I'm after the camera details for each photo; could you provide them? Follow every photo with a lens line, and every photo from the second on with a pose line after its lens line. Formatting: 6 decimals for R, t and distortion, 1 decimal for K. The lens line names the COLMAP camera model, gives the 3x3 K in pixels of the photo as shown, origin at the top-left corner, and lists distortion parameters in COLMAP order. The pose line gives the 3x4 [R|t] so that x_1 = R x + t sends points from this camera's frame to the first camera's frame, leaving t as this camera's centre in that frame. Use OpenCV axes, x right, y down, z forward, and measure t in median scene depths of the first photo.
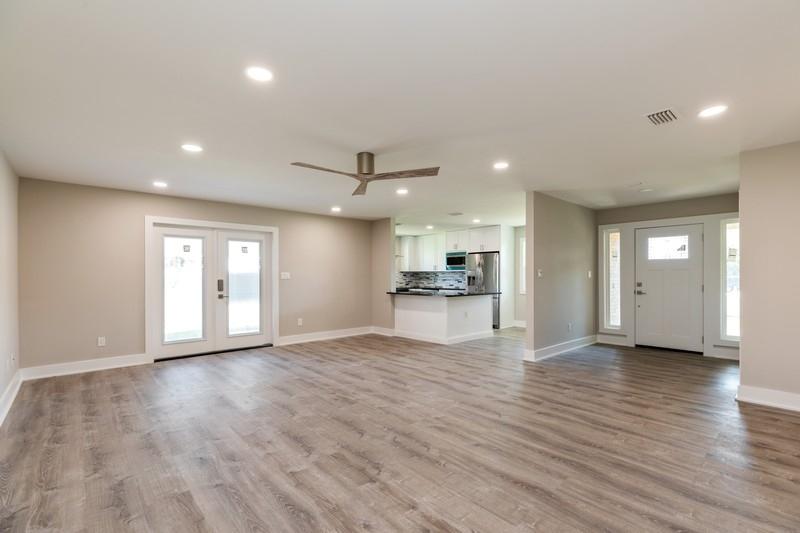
lens RADIAL K [[359.3, 0, 404.9], [0, 359.3, 274.3], [0, 0, 1]] dist [0.001891, 0.000116]
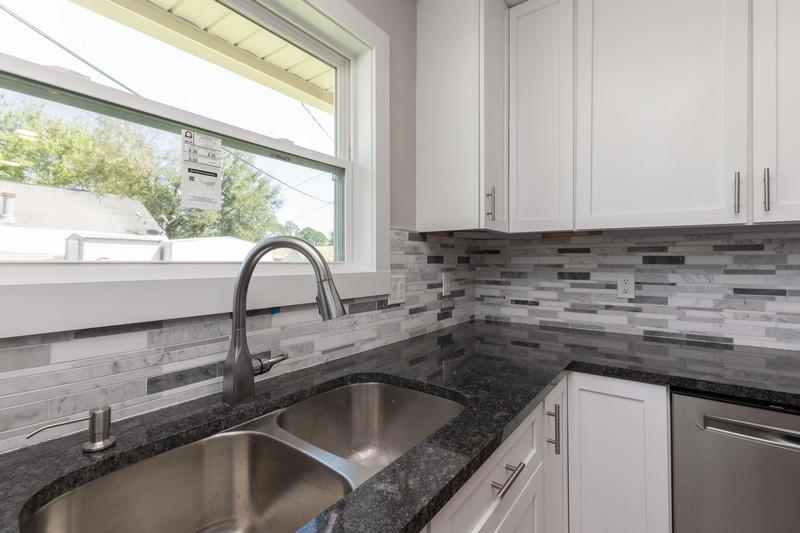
lens RADIAL K [[357.2, 0, 402.9], [0, 357.2, 257.0], [0, 0, 1]] dist [-0.000078, 0.000010]
pose [[0.981588, 0.007016, 0.190883, -0.091632], [-0.004983, 0.999926, -0.011128, 0.008793], [-0.190947, 0.009972, 0.981550, 1.720356]]
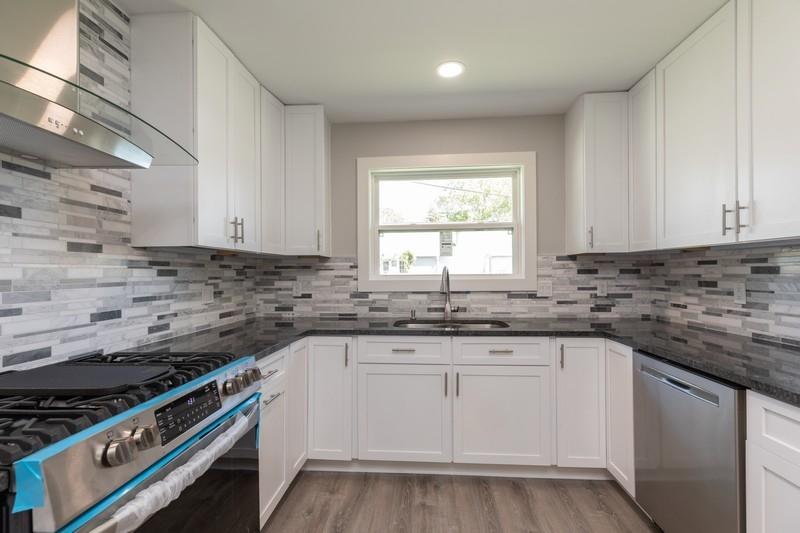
lens RADIAL K [[359.3, 0, 404.9], [0, 359.3, 274.3], [0, 0, 1]] dist [0.001891, 0.000116]
pose [[0.687479, -0.002277, -0.726201, 0.186419], [0.009594, 0.999936, 0.005947, 0.005707], [0.726141, -0.011056, 0.687457, 1.505796]]
